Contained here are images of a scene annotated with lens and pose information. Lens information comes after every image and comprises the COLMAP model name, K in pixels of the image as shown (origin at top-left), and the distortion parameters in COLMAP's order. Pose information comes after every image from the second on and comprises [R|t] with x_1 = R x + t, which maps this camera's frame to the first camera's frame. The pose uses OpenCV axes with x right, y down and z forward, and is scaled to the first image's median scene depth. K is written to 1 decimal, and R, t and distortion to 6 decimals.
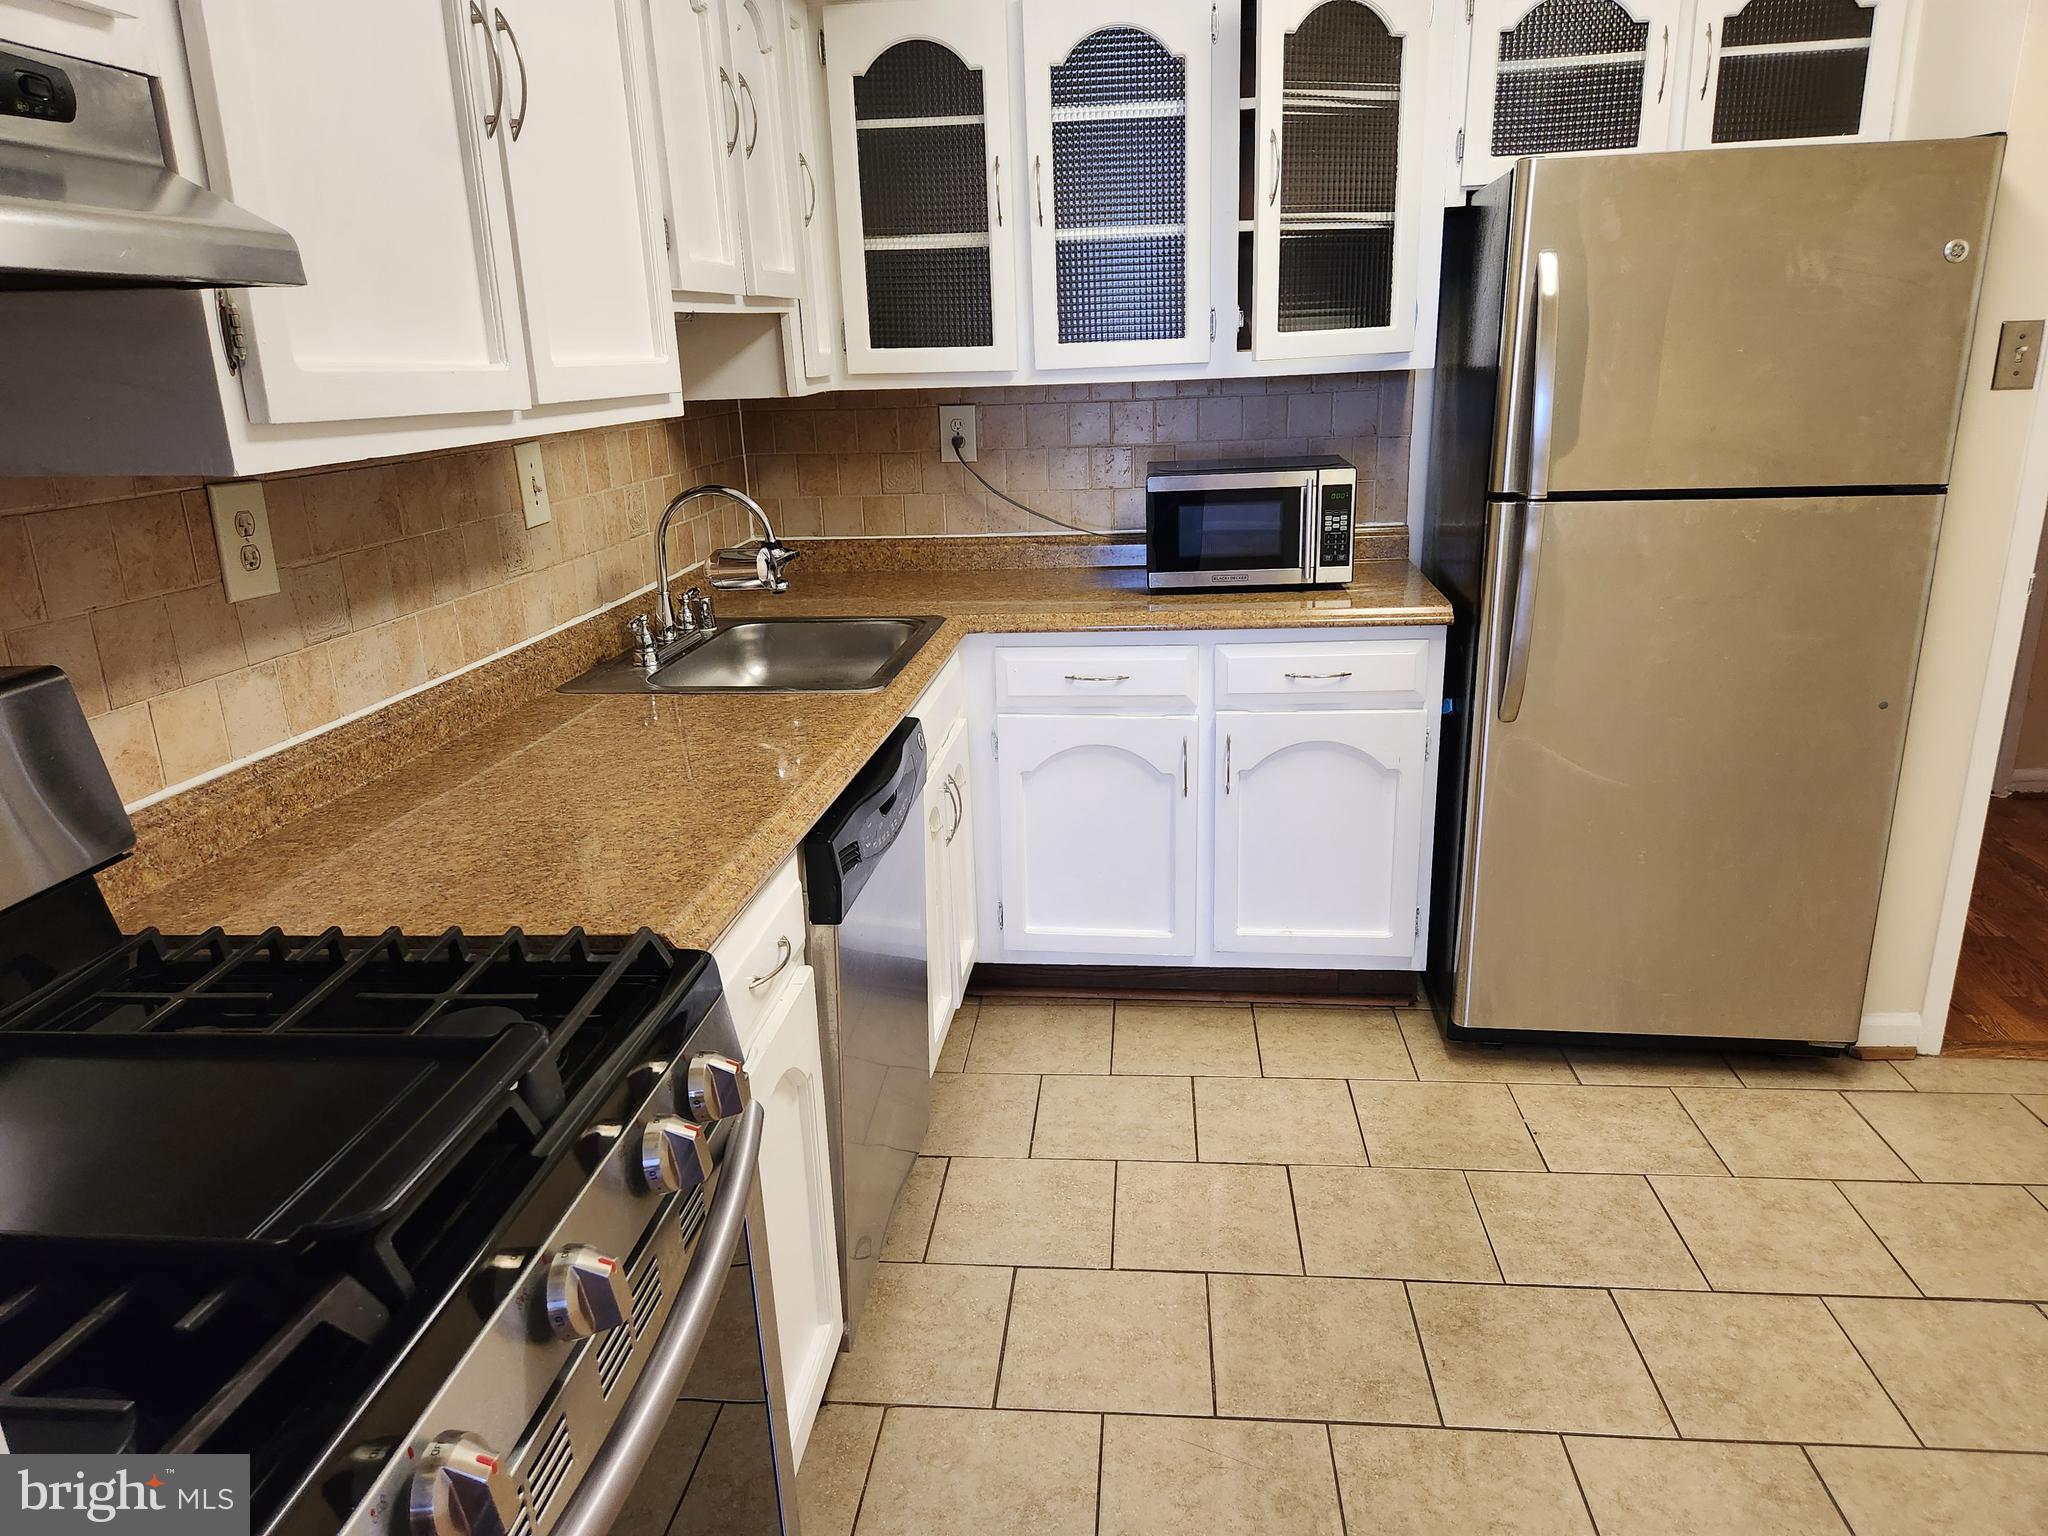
lens RADIAL K [[1351.0, 0, 1033.1], [0, 1351.0, 772.9], [0, 0, 1]] dist [0.073924, -0.067534]
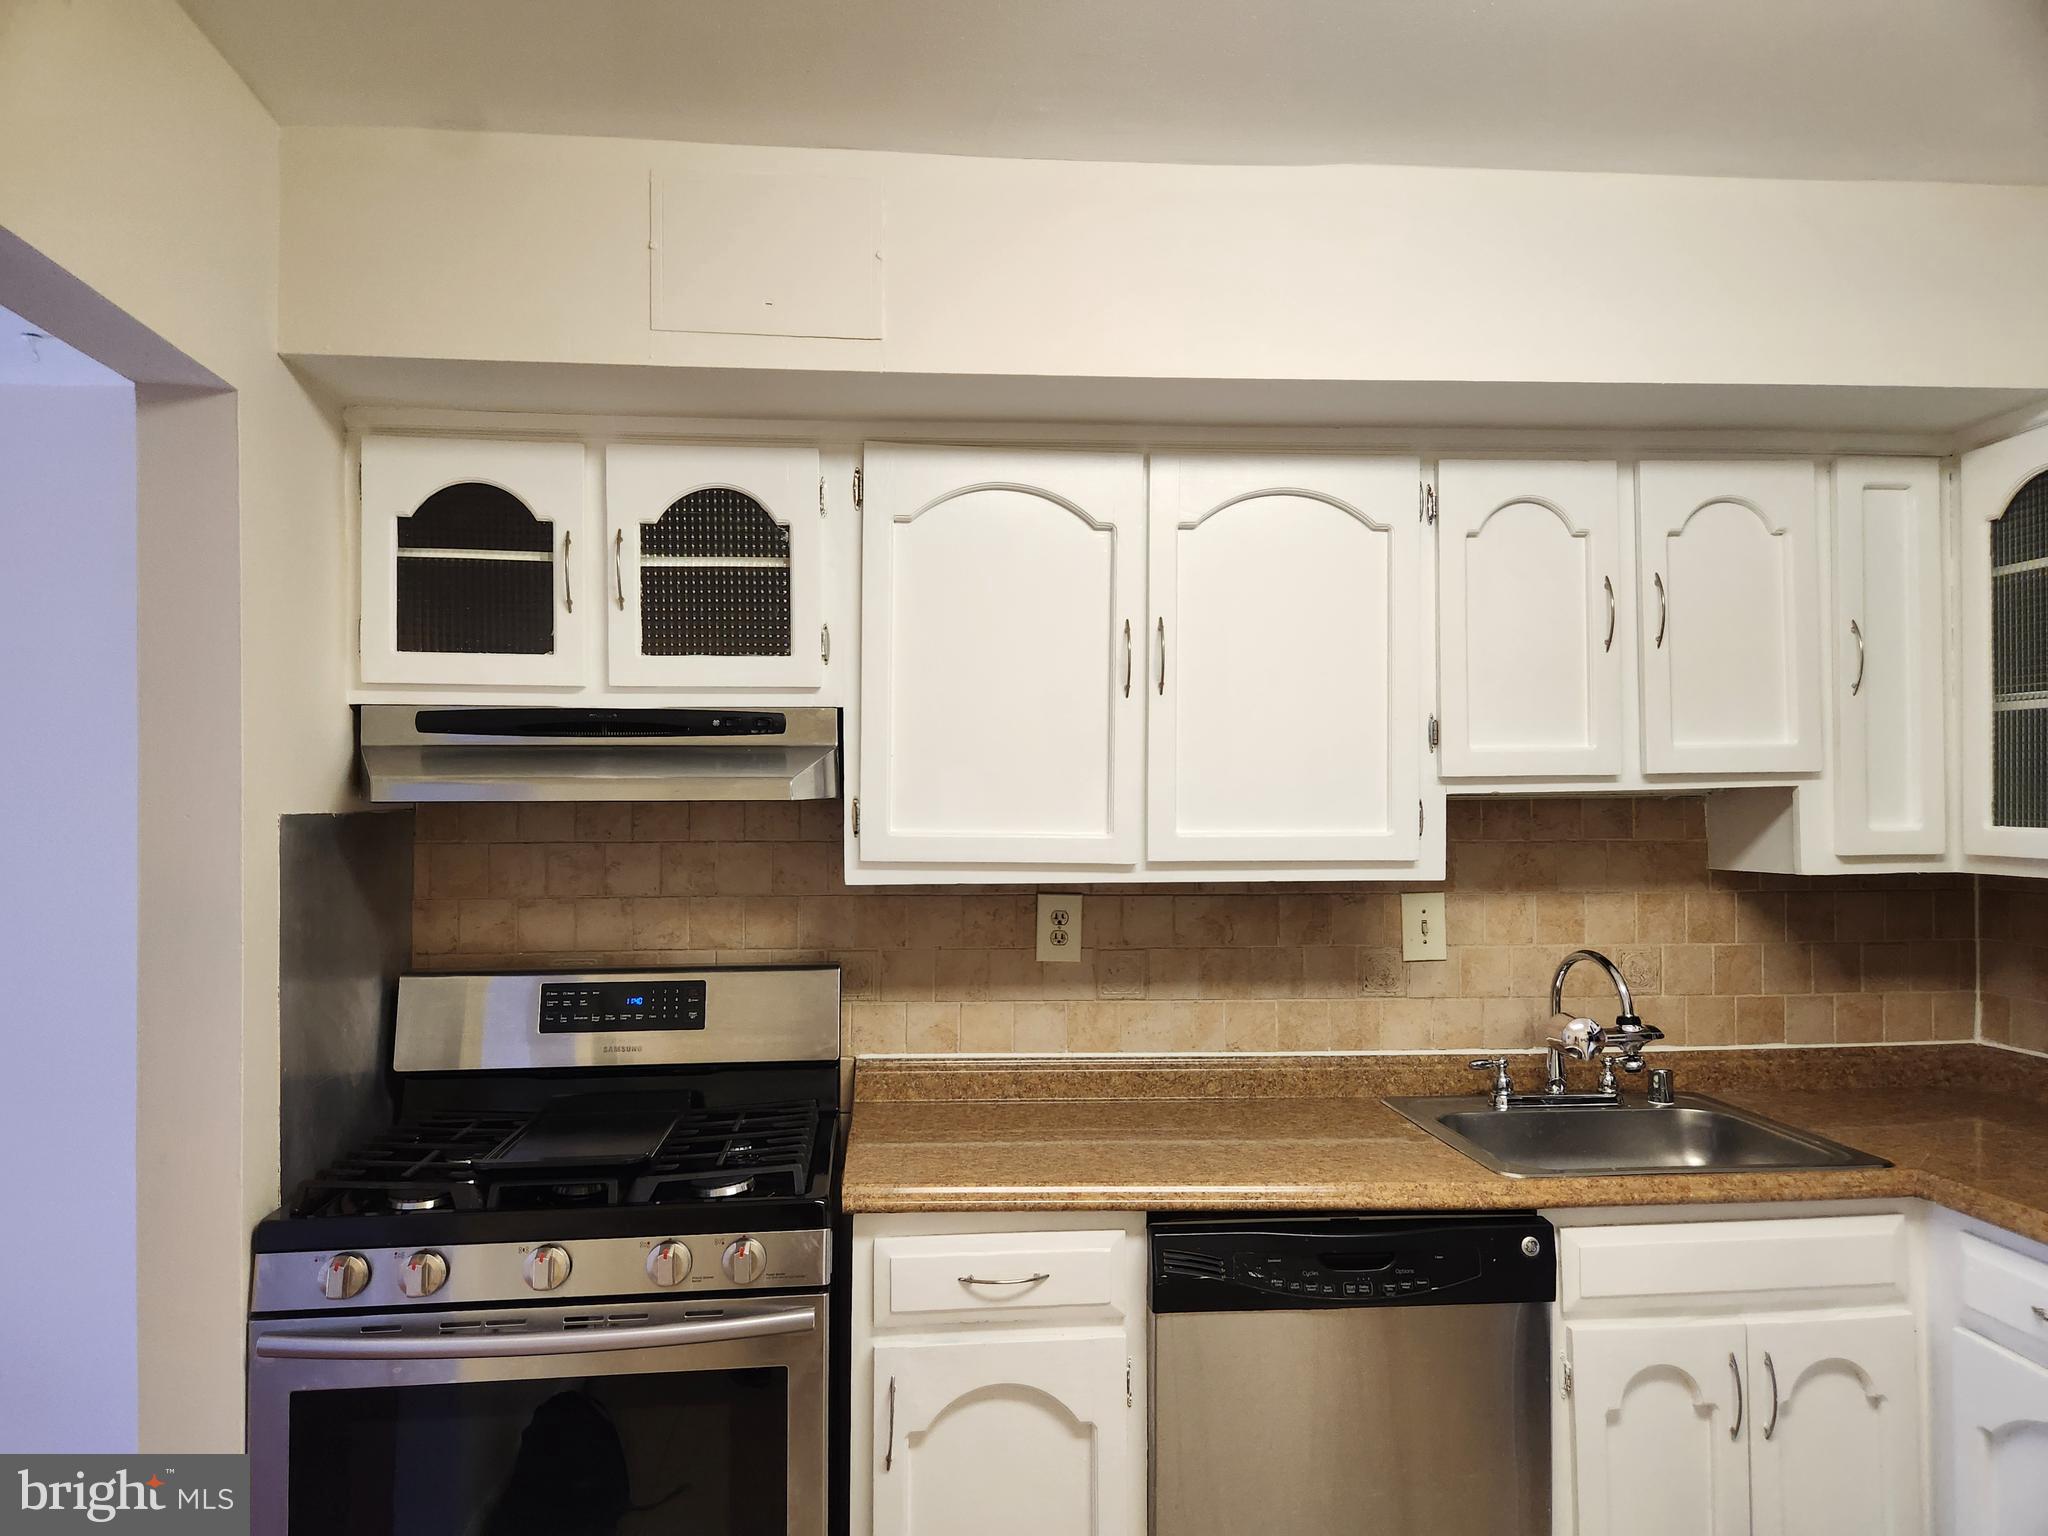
lens RADIAL K [[1351.0, 0, 1018.5], [0, 1351.0, 775.4], [0, 0, 1]] dist [0.073924, -0.067534]
pose [[0.213766, 0.011687, -0.976815, 0.845244], [-0.295332, 0.953911, -0.053218, -0.201066], [0.931173, 0.299861, 0.207365, 0.458895]]
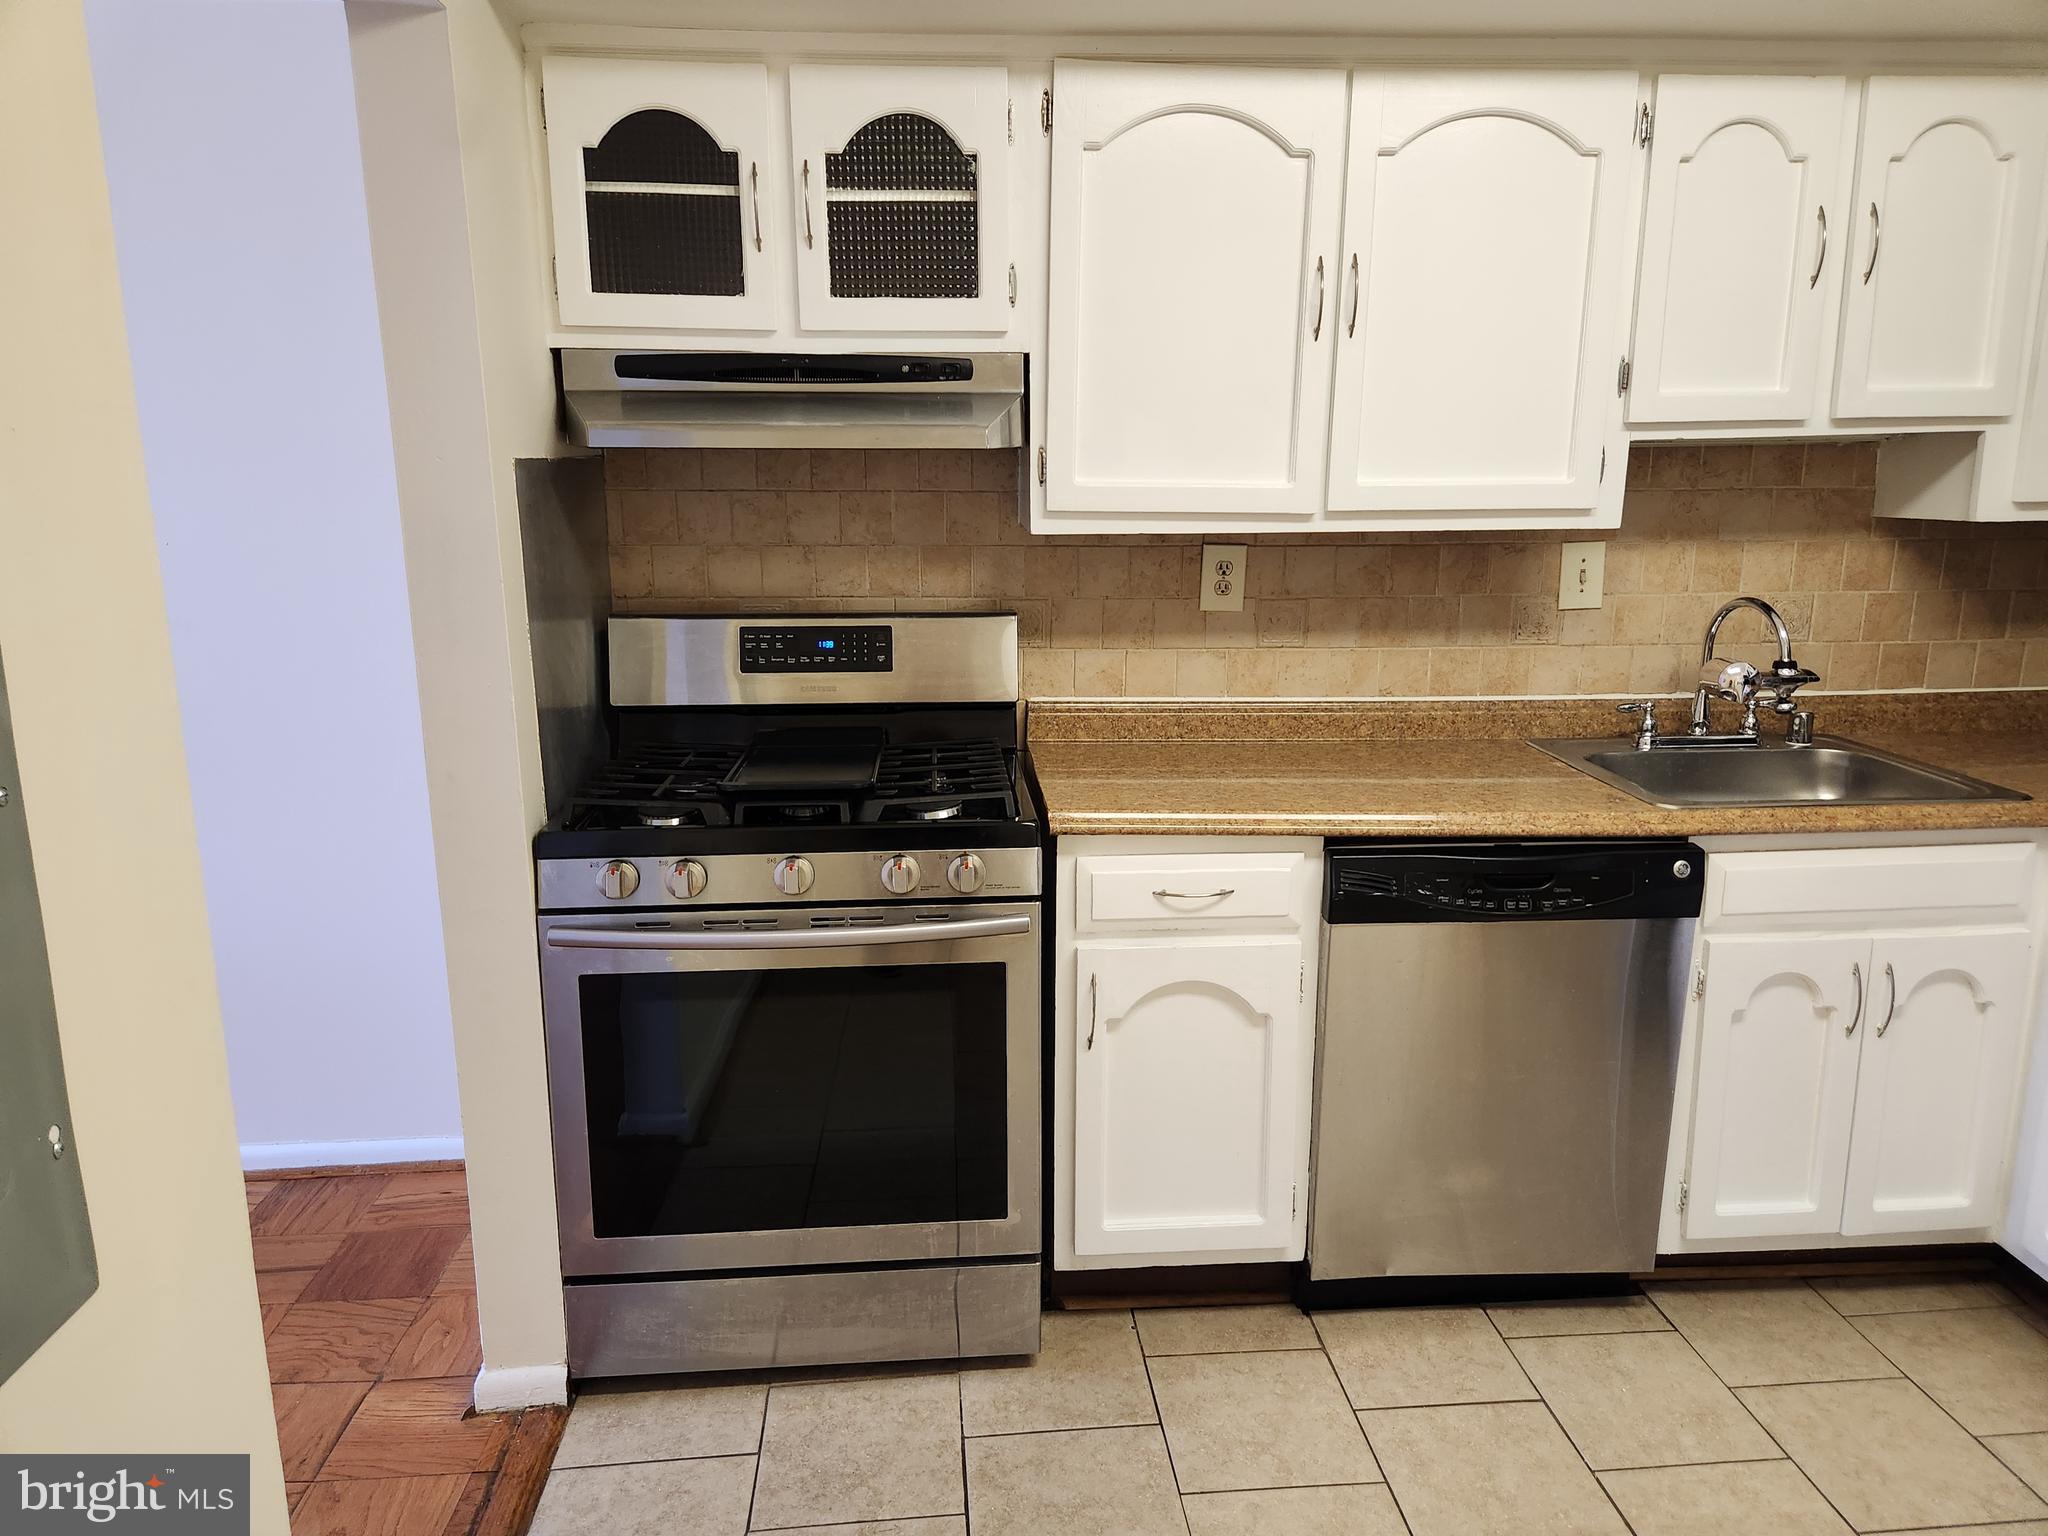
lens RADIAL K [[1351.0, 0, 1037.2], [0, 1351.0, 737.3], [0, 0, 1]] dist [0.073924, -0.067534]
pose [[0.189912, 0.226419, -0.955337, 0.861632], [-0.297125, 0.940670, 0.163878, -0.156562], [0.935762, 0.252732, 0.245919, 0.344304]]
